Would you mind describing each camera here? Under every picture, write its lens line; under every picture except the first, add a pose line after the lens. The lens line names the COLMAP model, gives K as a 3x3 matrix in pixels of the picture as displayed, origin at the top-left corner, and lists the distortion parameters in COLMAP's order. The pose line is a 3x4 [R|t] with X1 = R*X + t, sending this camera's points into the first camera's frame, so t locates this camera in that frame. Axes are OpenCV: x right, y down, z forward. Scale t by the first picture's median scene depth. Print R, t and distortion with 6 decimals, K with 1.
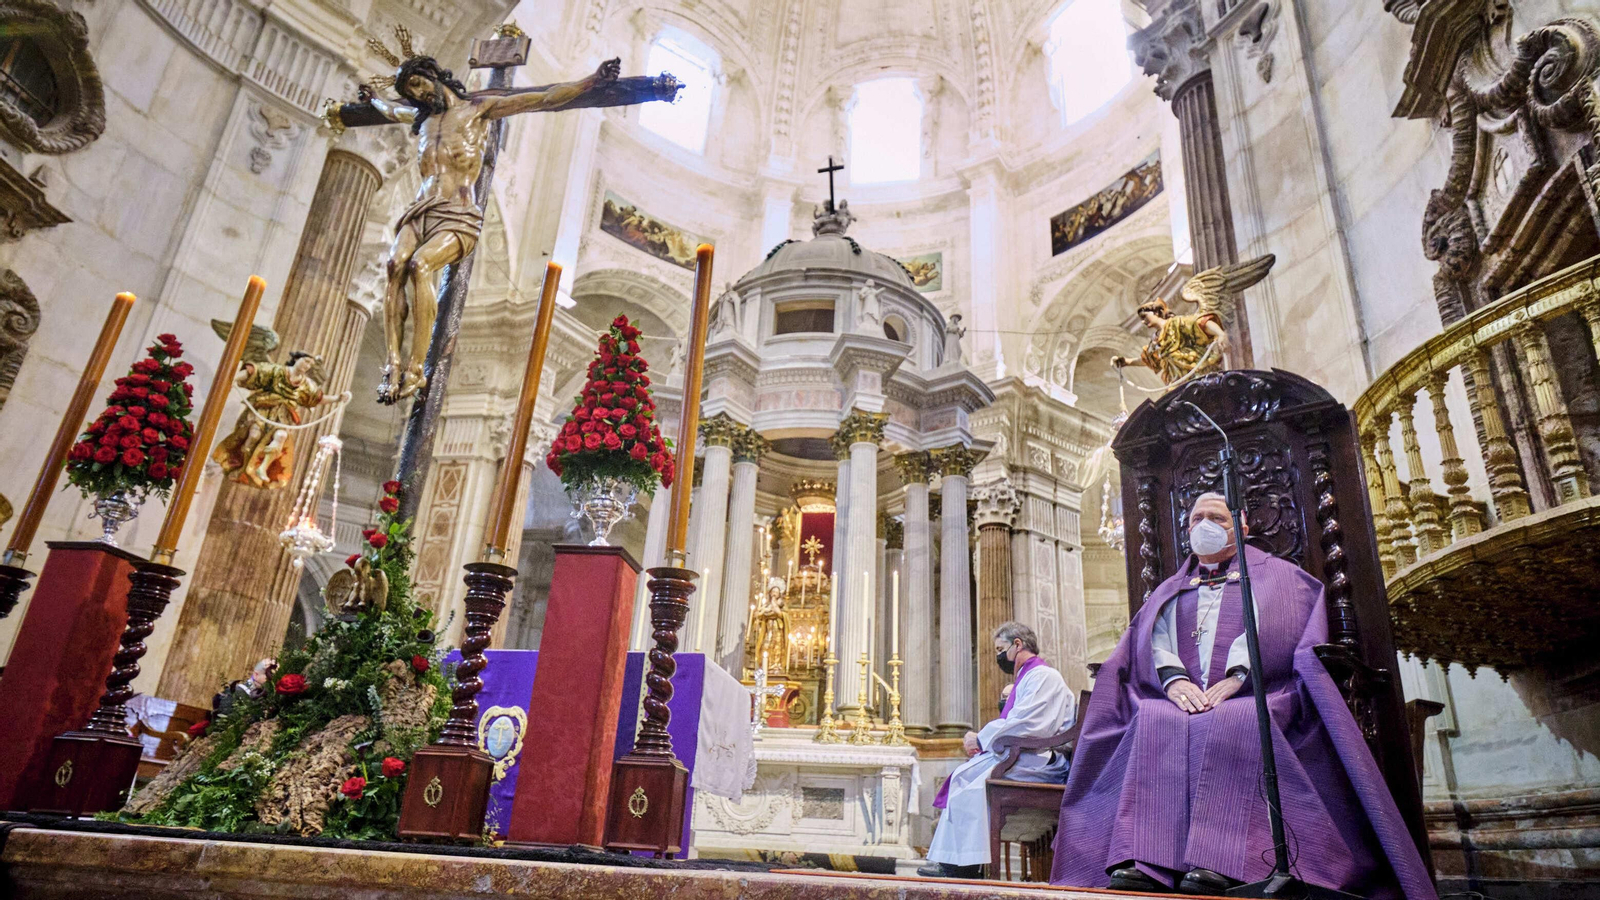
lens RADIAL K [[944.0, 0, 800.9], [0, 944.0, 496.8], [0, 0, 1]] dist [0.002775, -0.001806]
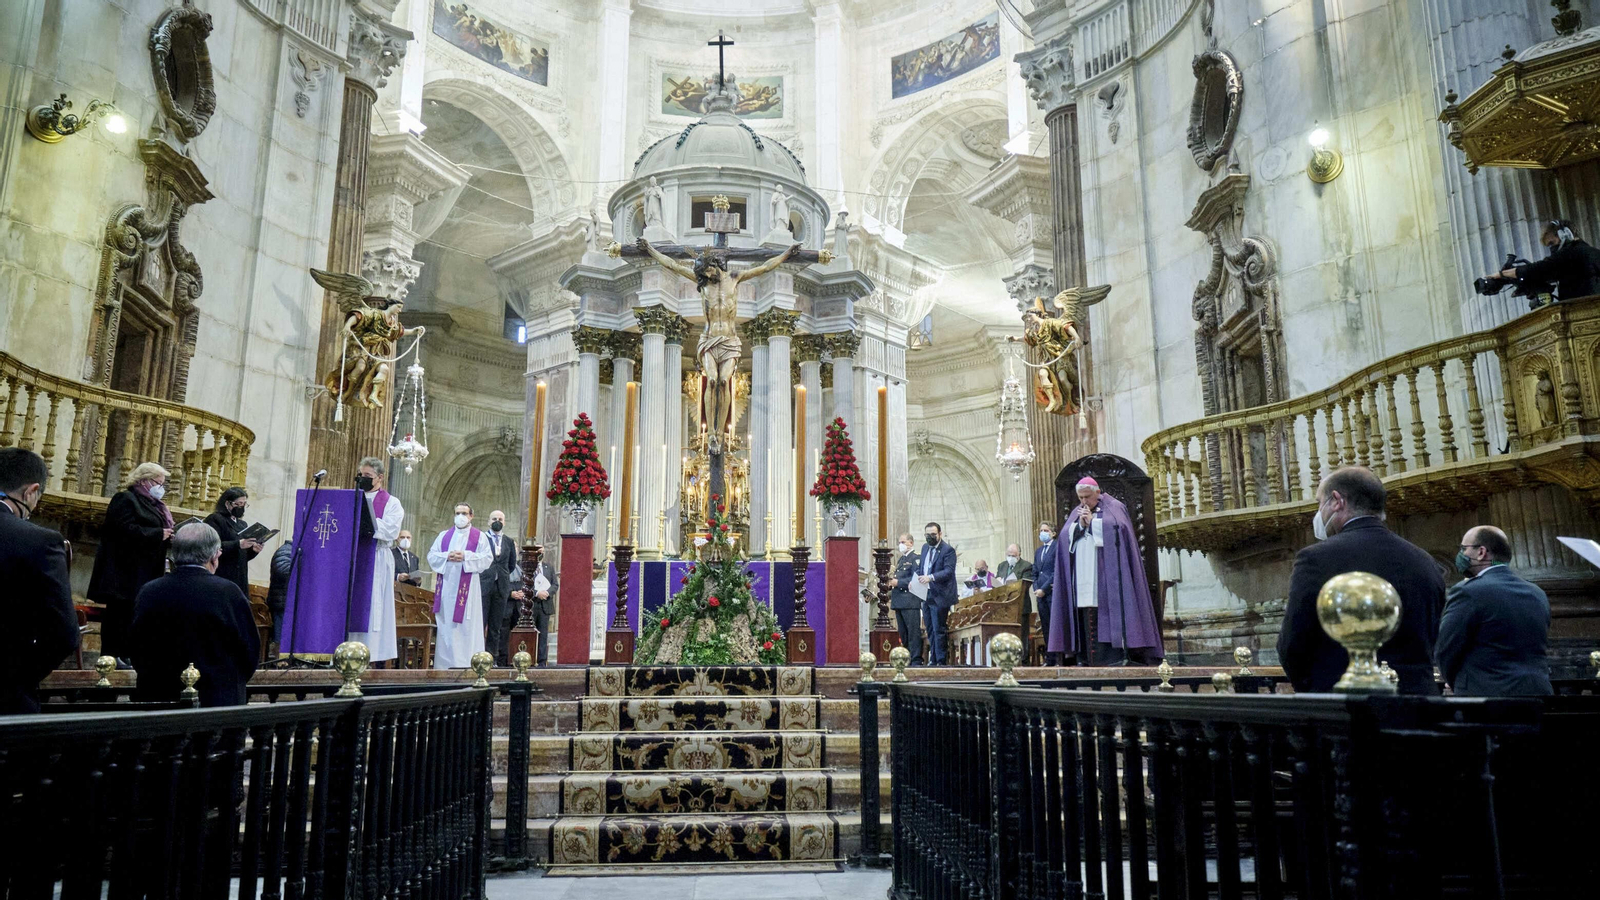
lens RADIAL K [[1126.1, 0, 800.0], [0, 1126.1, 450.0], [0, 0, 1]] dist [0.024481, 0.000005]
pose [[0.966678, -0.010246, 0.255790, -0.376893], [-0.037633, 0.982655, 0.181583, -0.236662], [-0.253214, -0.185159, 0.949526, -0.551828]]
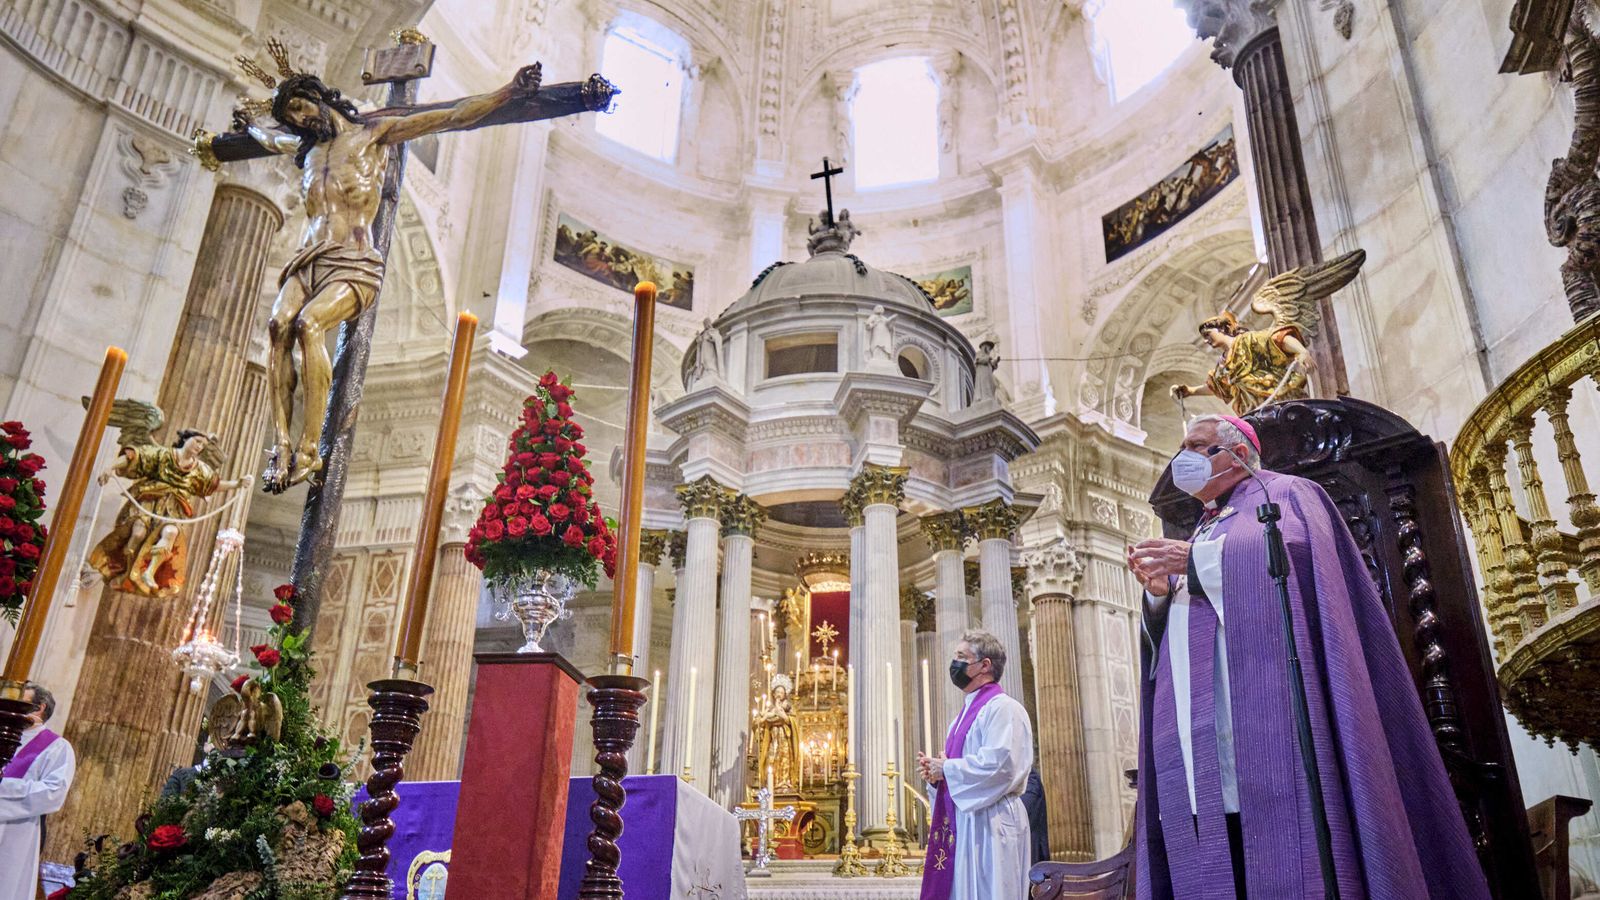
lens RADIAL K [[1156.5, 0, 790.0], [0, 1156.5, 548.0], [0, 0, 1]] dist [0.012642, 0.003004]
pose [[0.998482, -0.048898, -0.025332, 0.016650], [0.048361, 0.998601, -0.021385, -0.002596], [0.026342, 0.020128, 0.999450, -0.003385]]
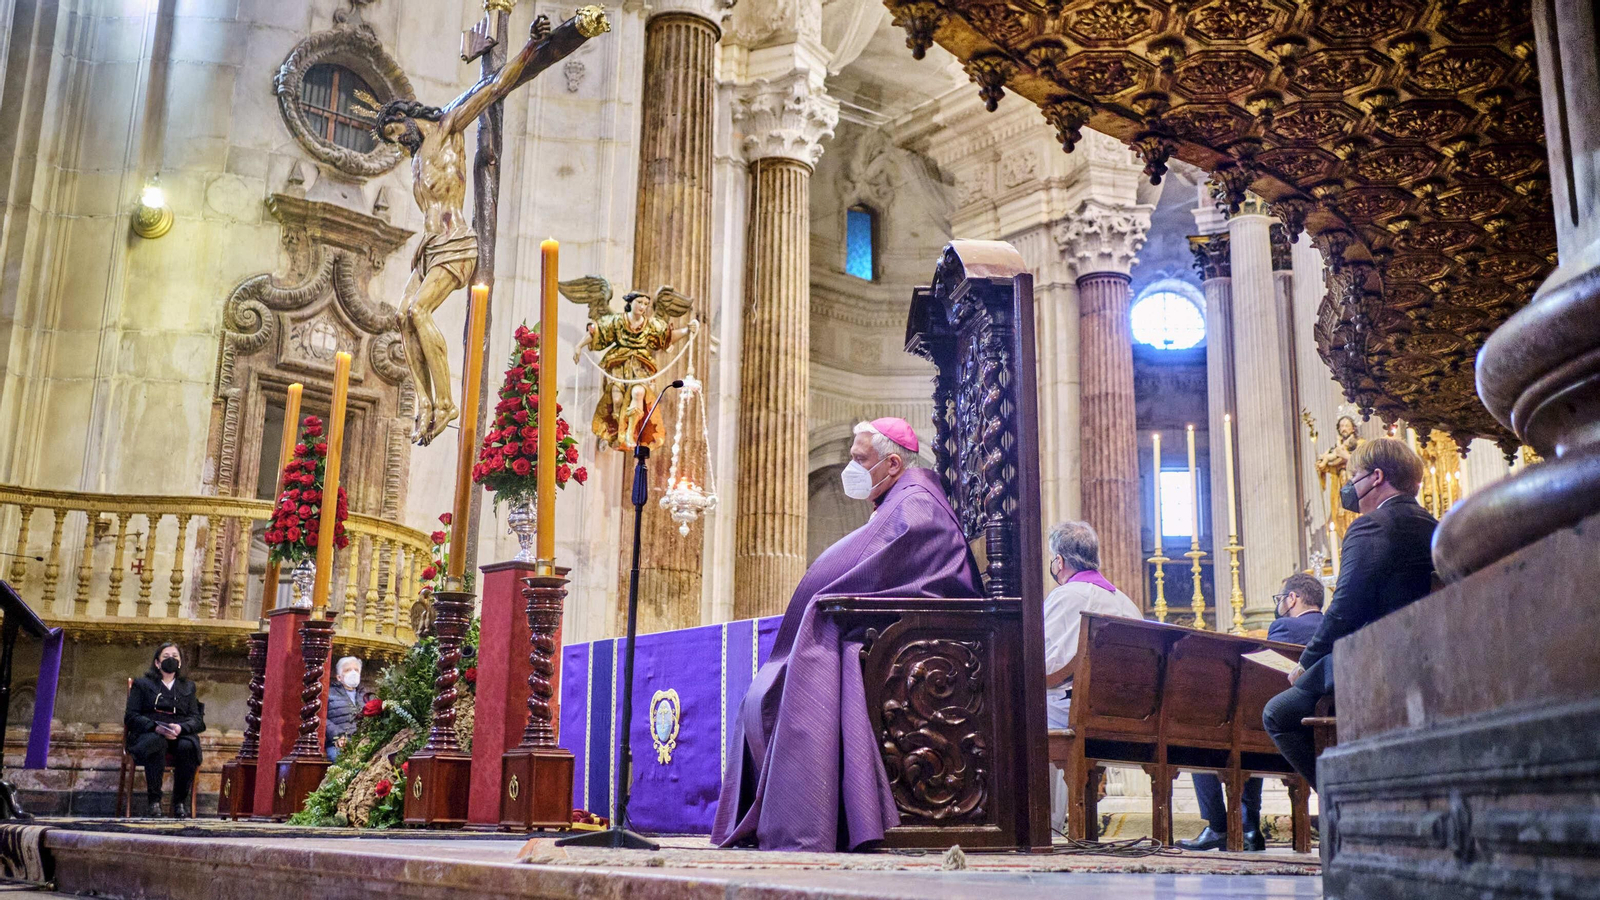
lens RADIAL K [[1597.4, 0, 800.0], [0, 1597.4, 450.0], [0, 0, 1]] dist [-0.051325, 0.003143]
pose [[0.757290, -0.191485, -0.624376, 0.457334], [0.265800, 0.963654, 0.026847, -0.011834], [0.596542, -0.186290, 0.780662, -0.079680]]
